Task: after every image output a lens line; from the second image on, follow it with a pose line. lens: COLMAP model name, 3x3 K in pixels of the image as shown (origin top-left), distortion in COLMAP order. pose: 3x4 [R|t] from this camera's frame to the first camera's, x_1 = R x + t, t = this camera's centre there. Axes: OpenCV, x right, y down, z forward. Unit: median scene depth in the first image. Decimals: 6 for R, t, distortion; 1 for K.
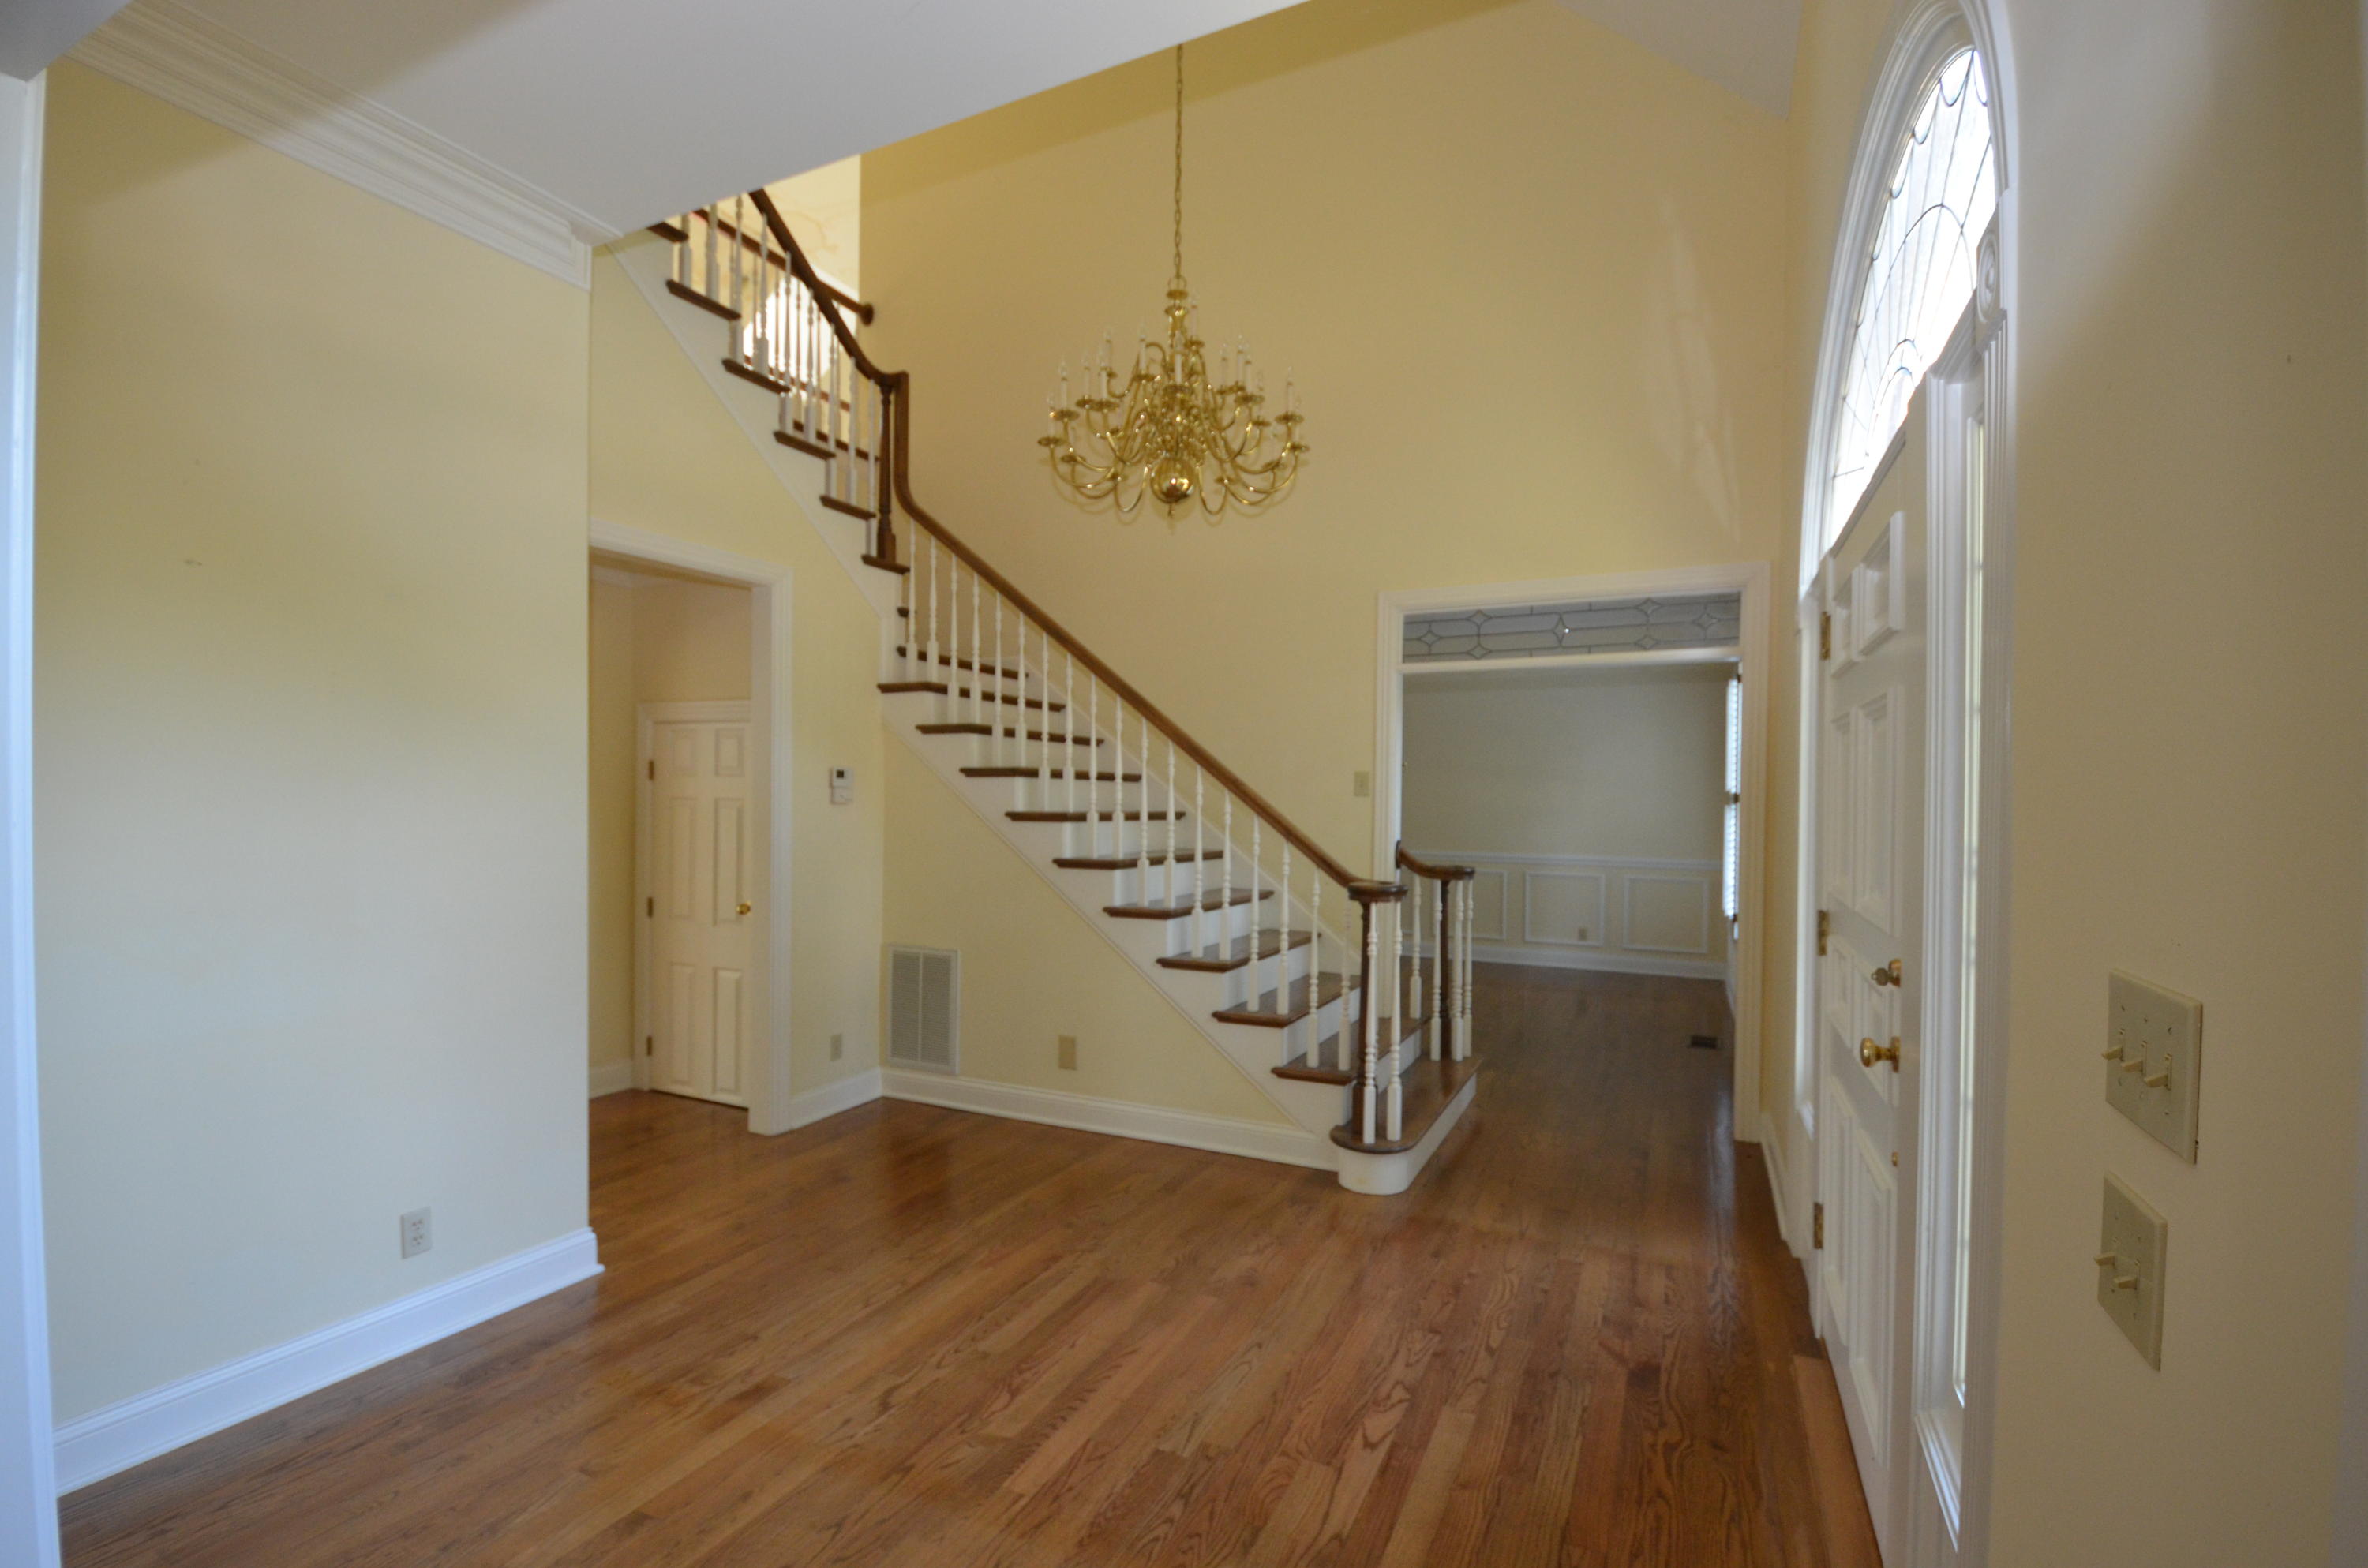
lens RADIAL K [[1033.6, 0, 1195.9], [0, 1033.6, 809.4], [0, 0, 1]] dist [0.018071, -0.023922]
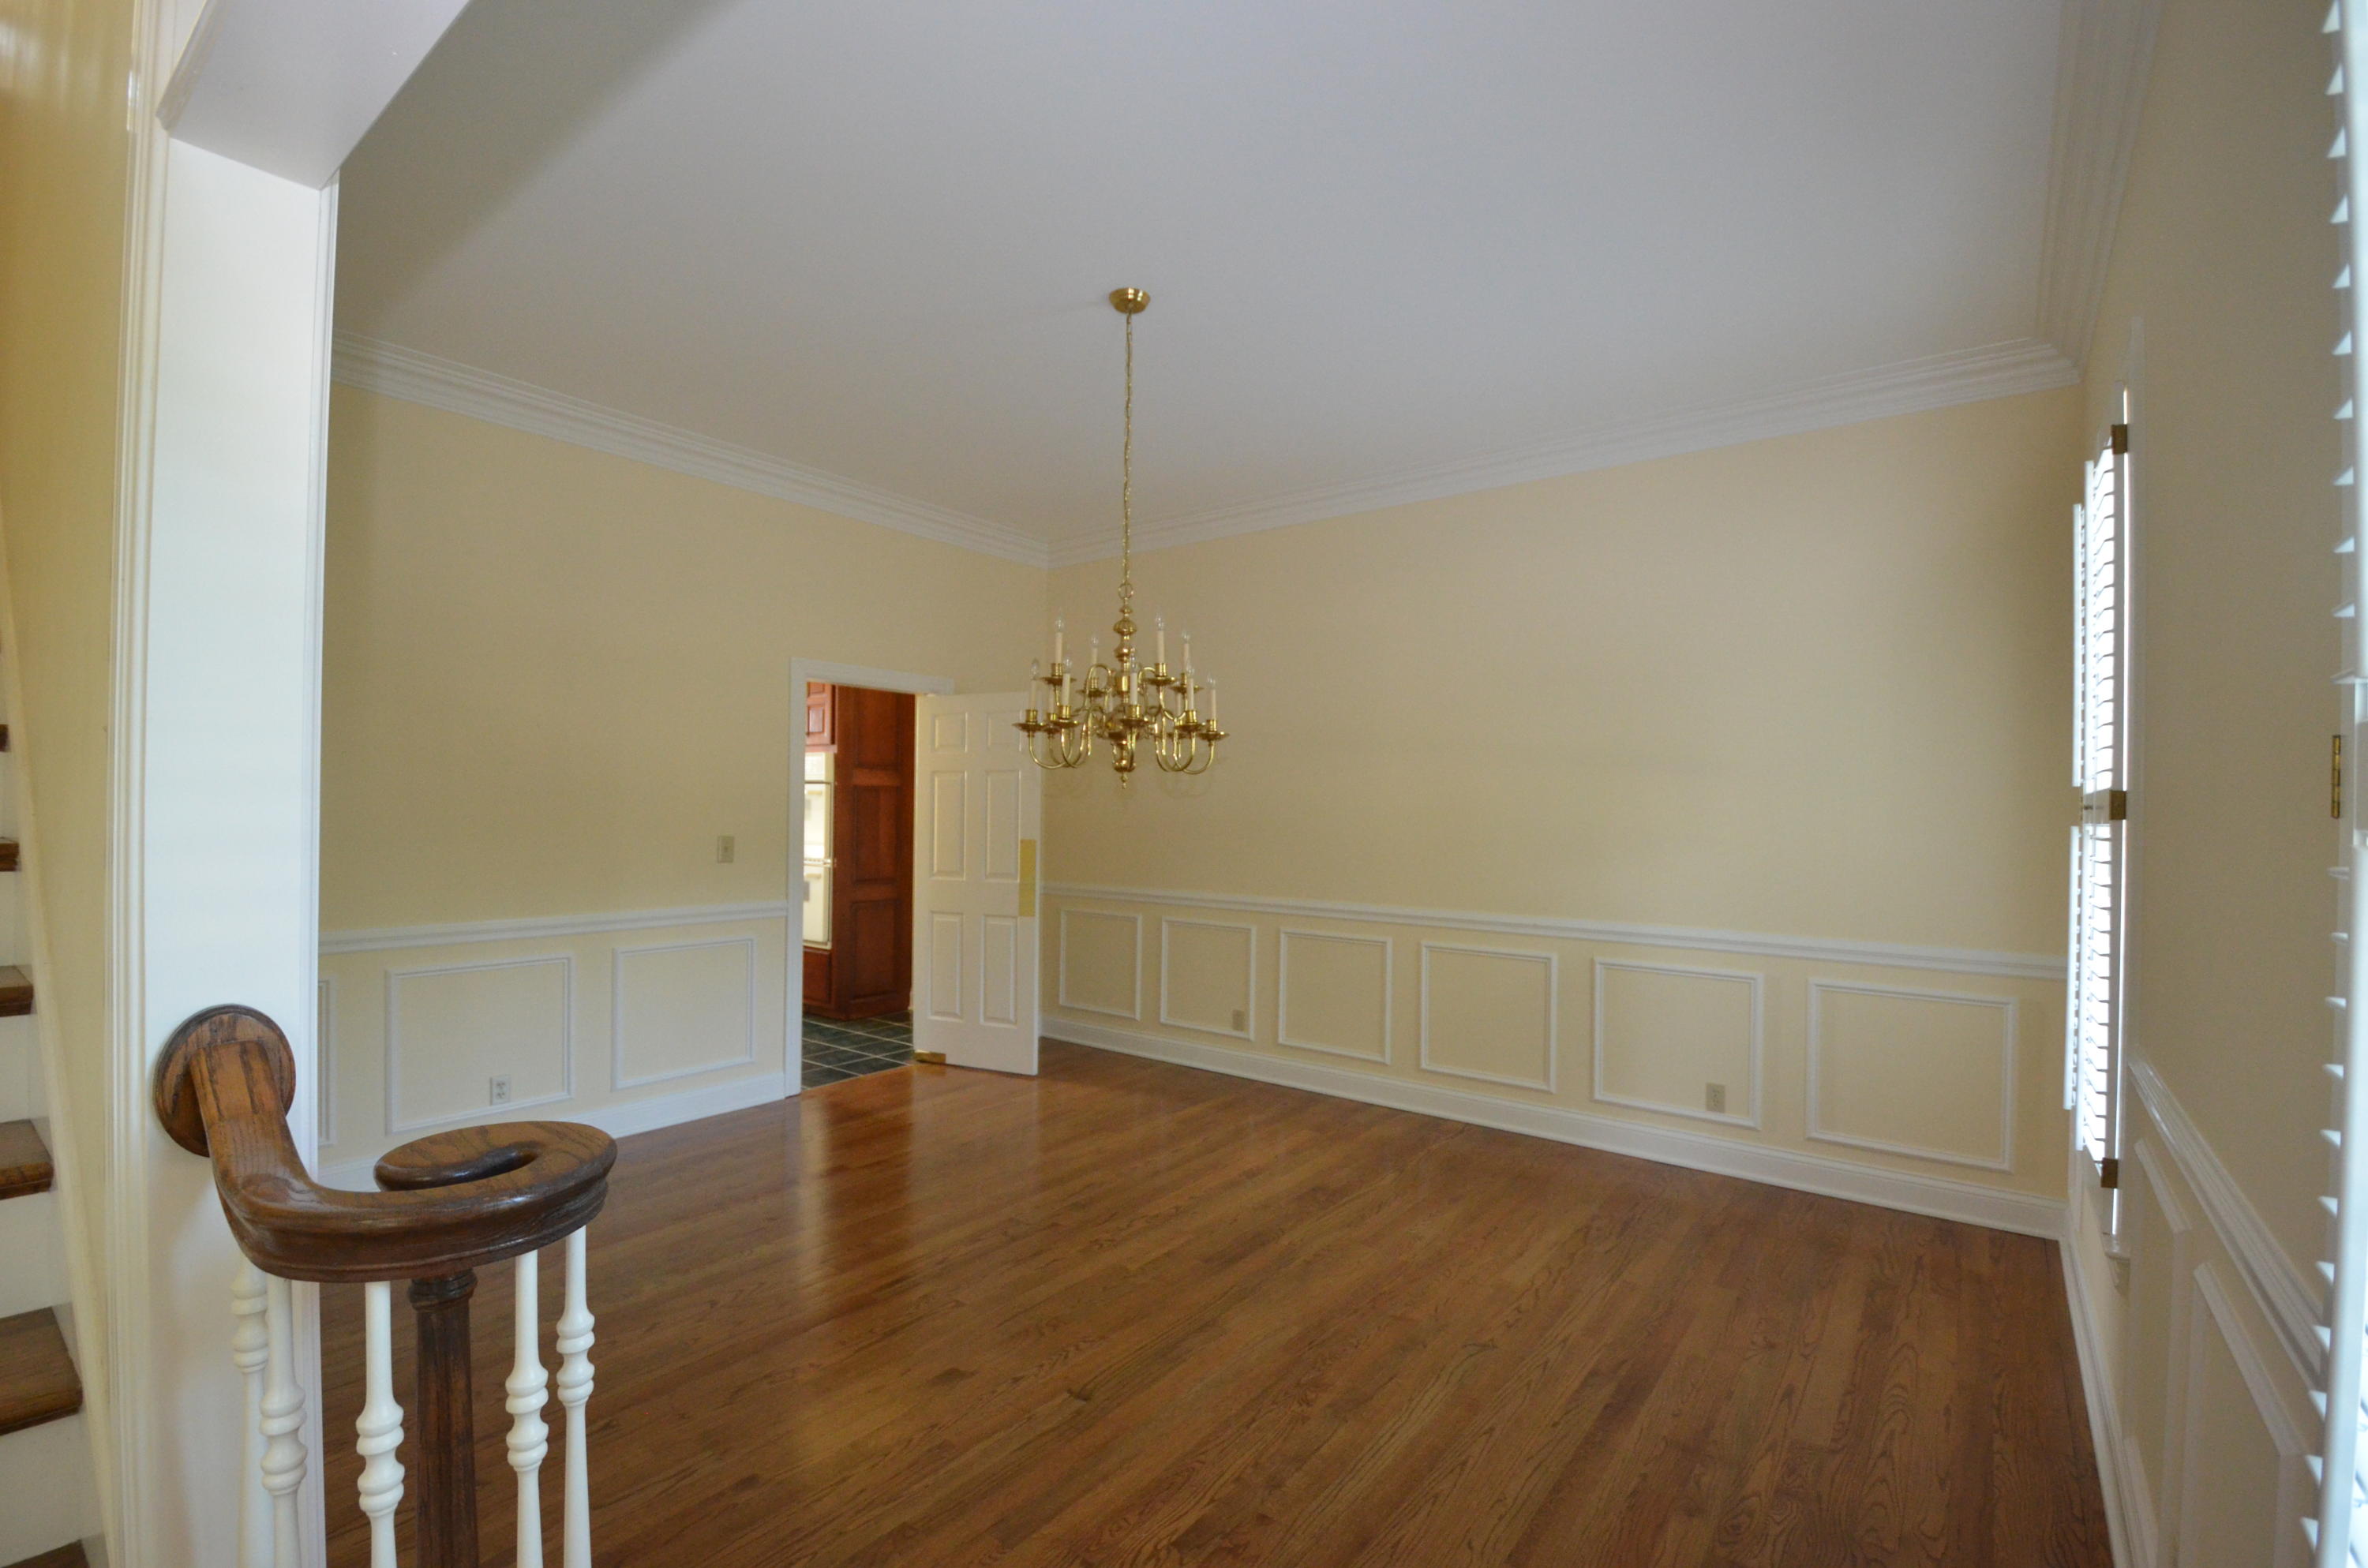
lens RADIAL K [[1033.6, 0, 1195.9], [0, 1033.6, 809.4], [0, 0, 1]] dist [0.018071, -0.023922]
pose [[0.980596, -0.001301, -0.196037, 0.286012], [-0.002217, 0.999840, -0.017725, -0.003292], [0.196028, 0.017816, 0.980436, 0.595030]]
